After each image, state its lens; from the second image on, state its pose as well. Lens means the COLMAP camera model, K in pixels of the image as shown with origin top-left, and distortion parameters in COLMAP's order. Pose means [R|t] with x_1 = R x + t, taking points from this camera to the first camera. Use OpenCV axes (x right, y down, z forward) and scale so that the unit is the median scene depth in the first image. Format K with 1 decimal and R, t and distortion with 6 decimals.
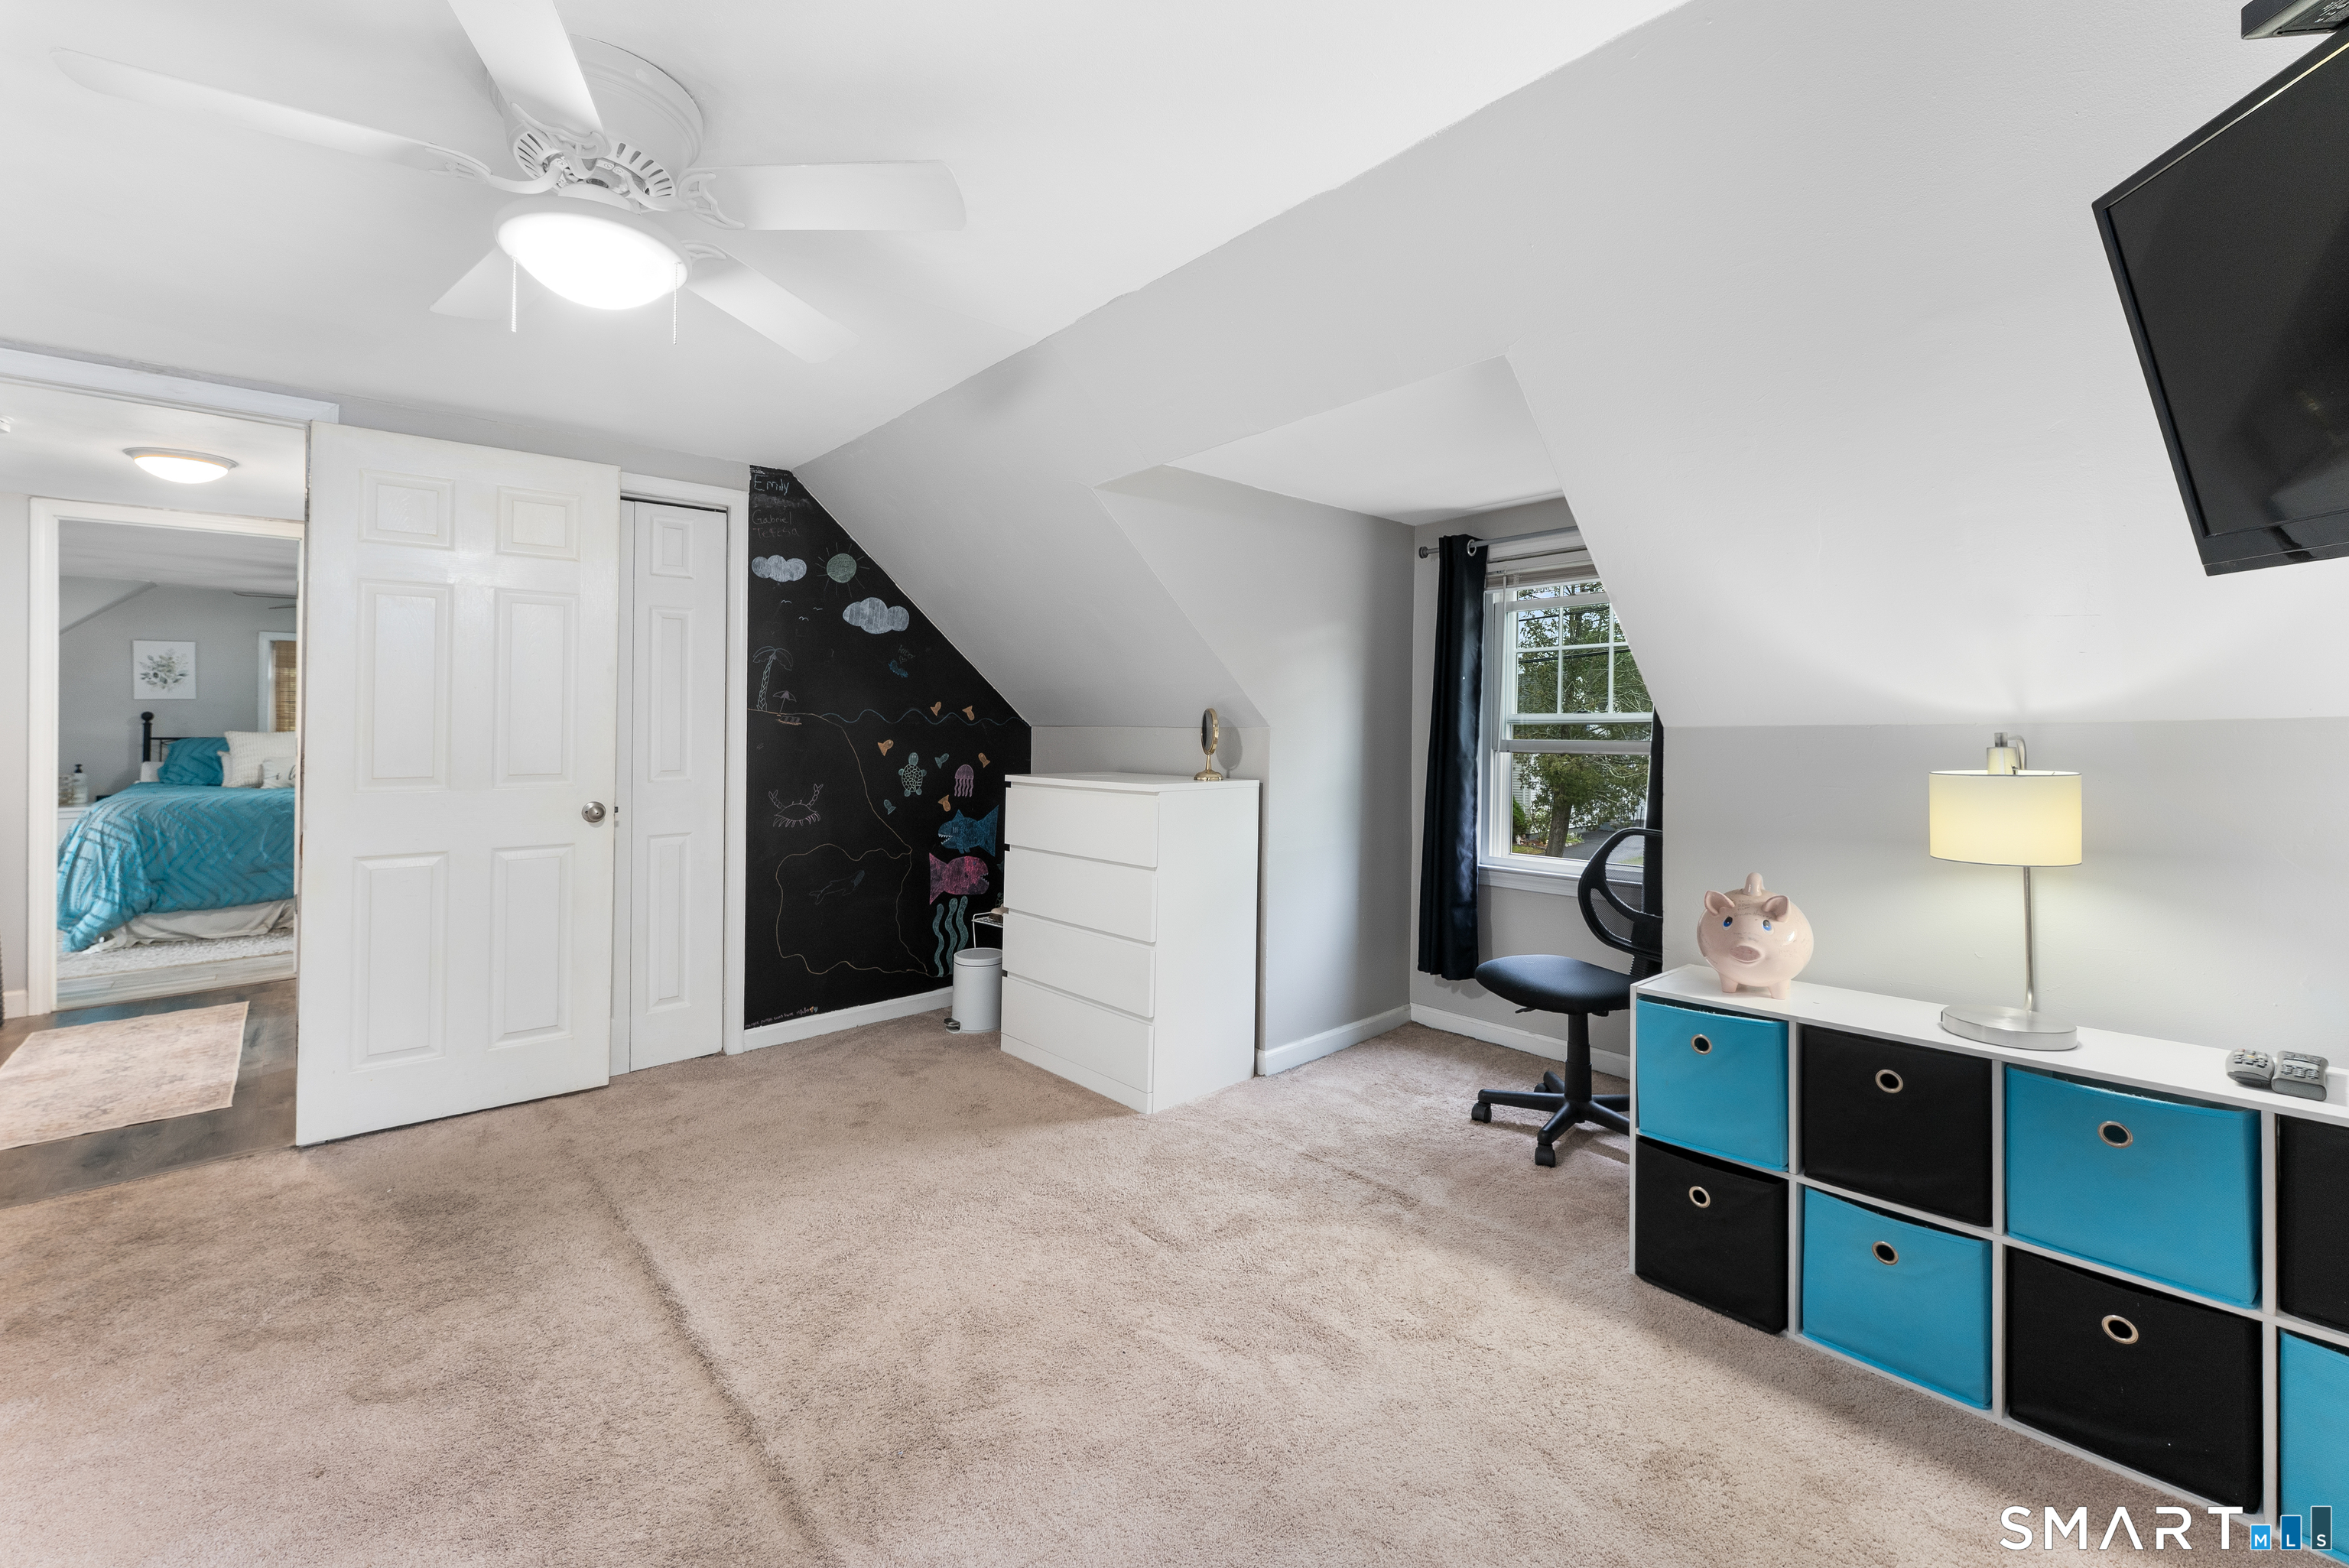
lens RADIAL K [[975.9, 0, 1159.6], [0, 975.9, 703.0], [0, 0, 1]] dist [0.003521, 0.000345]
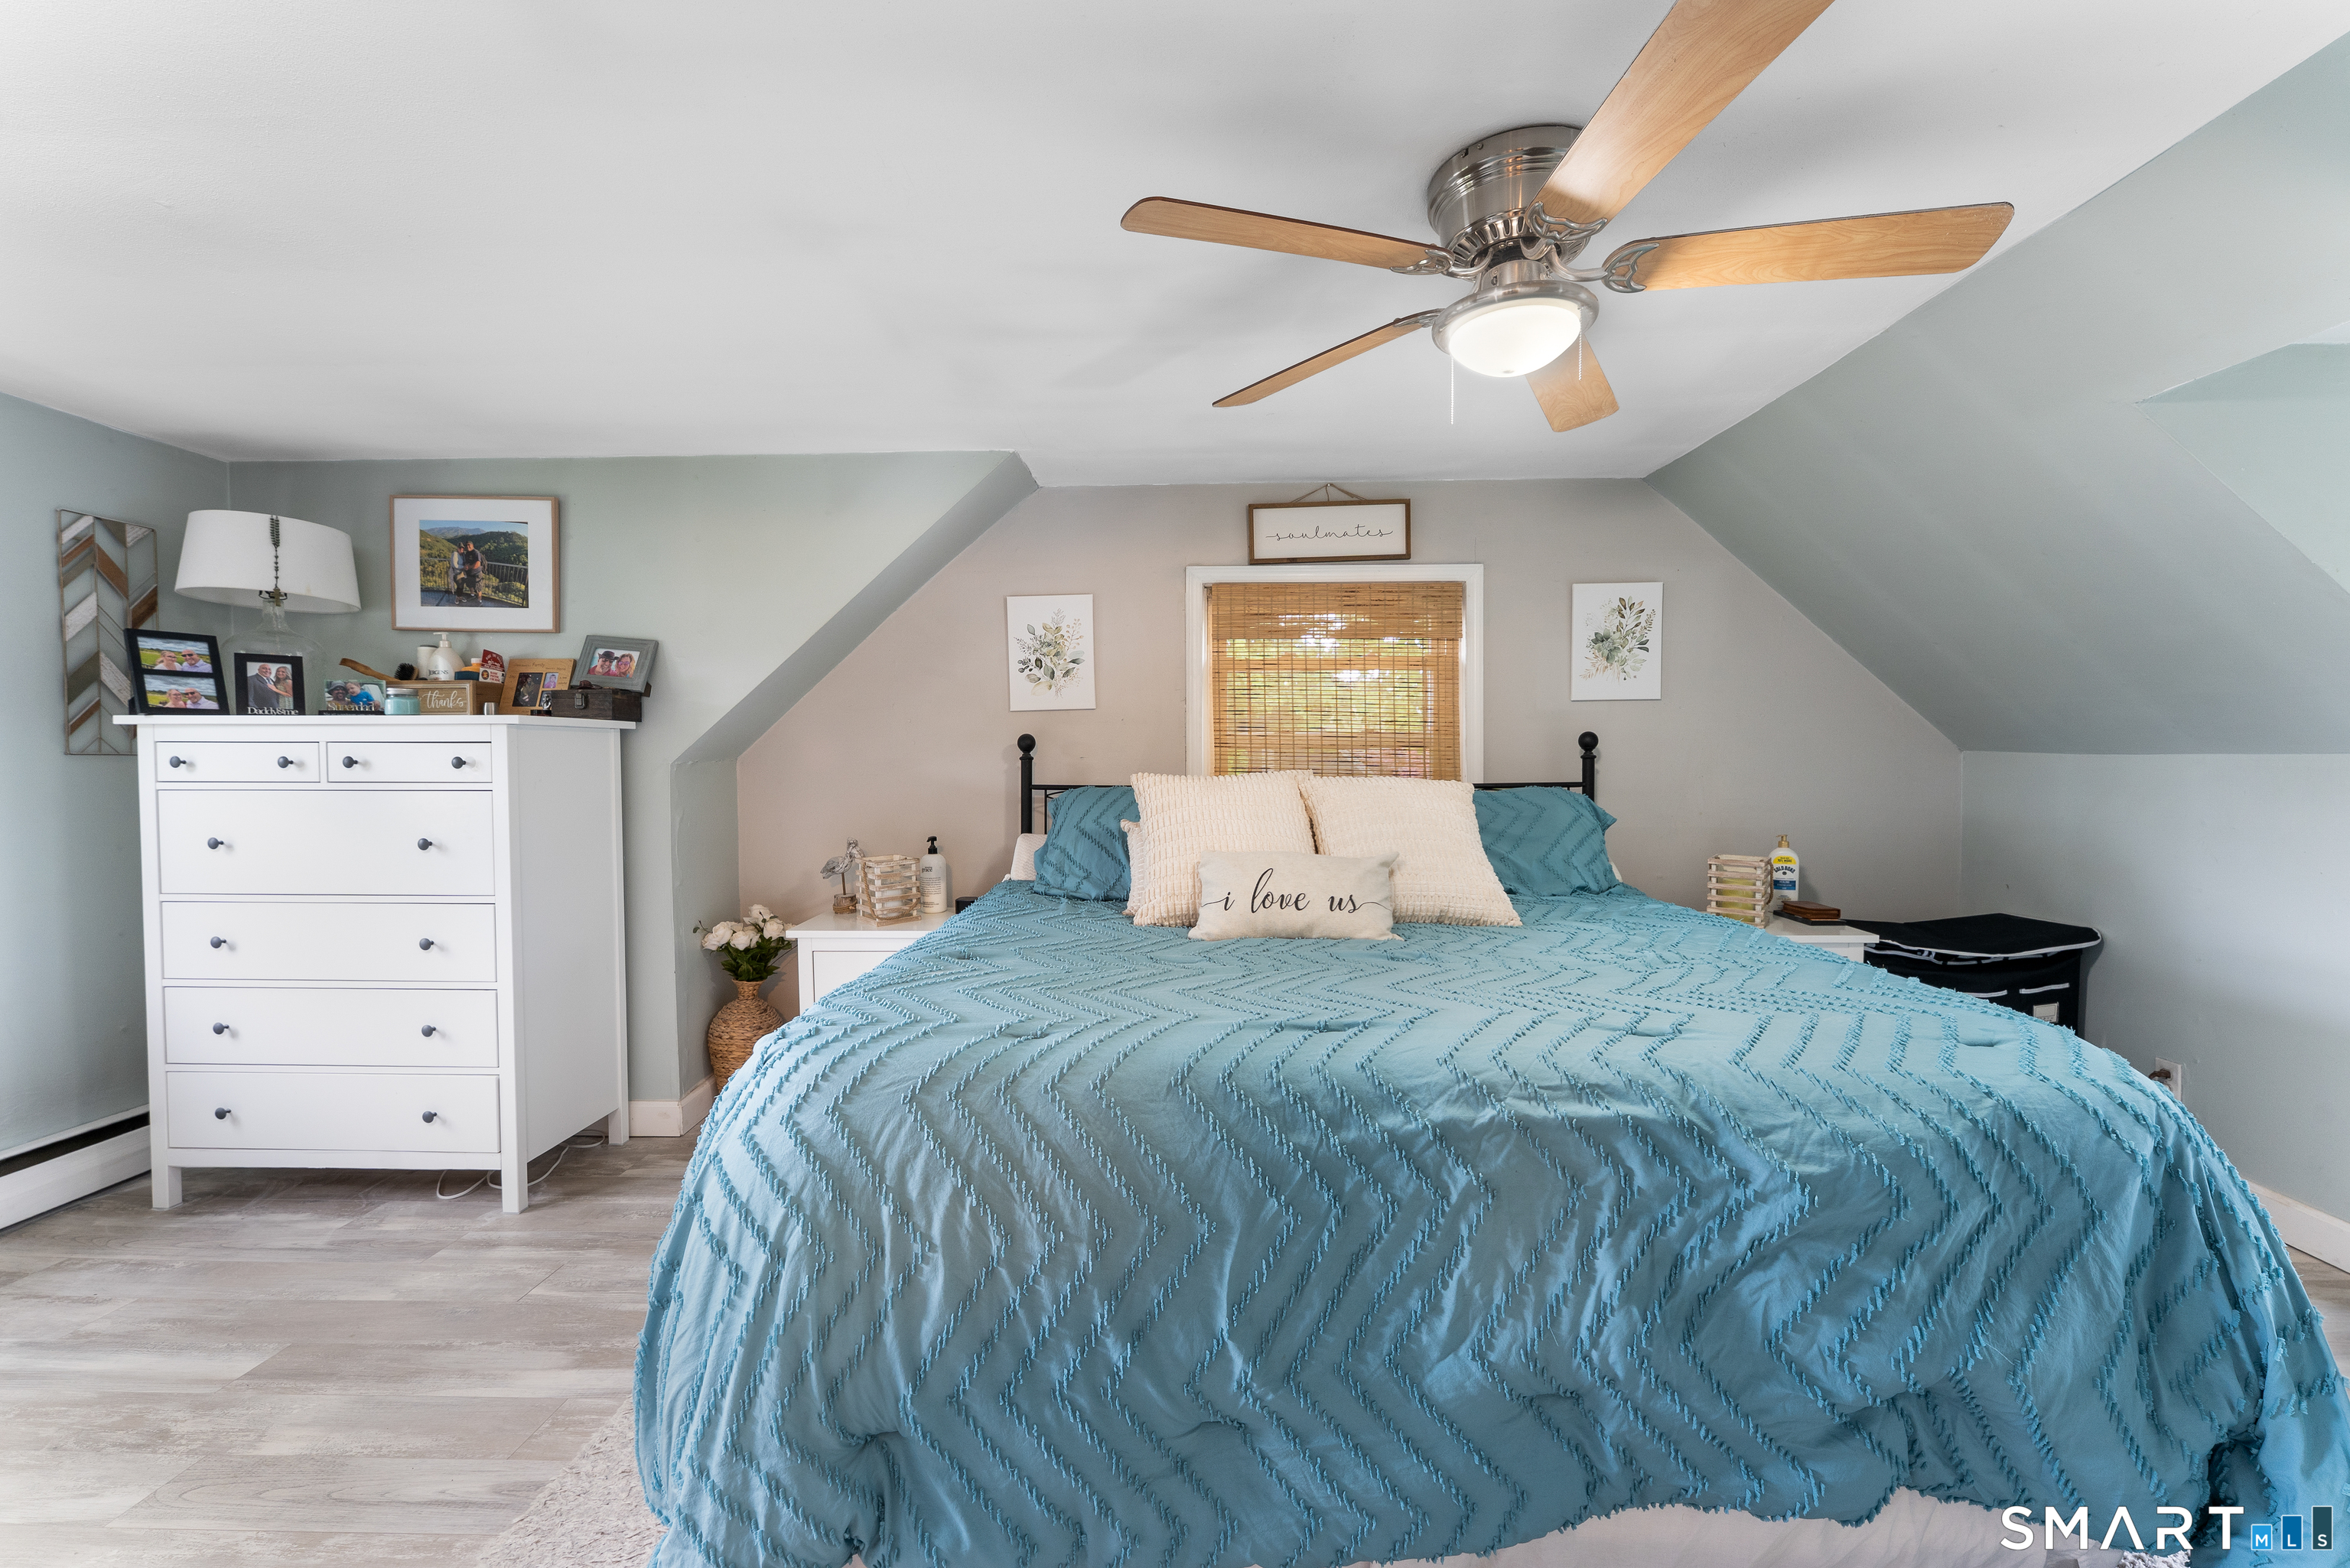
lens RADIAL K [[976.4, 0, 1172.3], [0, 976.4, 784.2], [0, 0, 1]] dist [0.003521, 0.000345]
pose [[0.730673, 0.007292, -0.682689, -0.662713], [0.017267, 0.999426, 0.029155, 0.022295], [0.682509, -0.033090, 0.730128, 0.713645]]
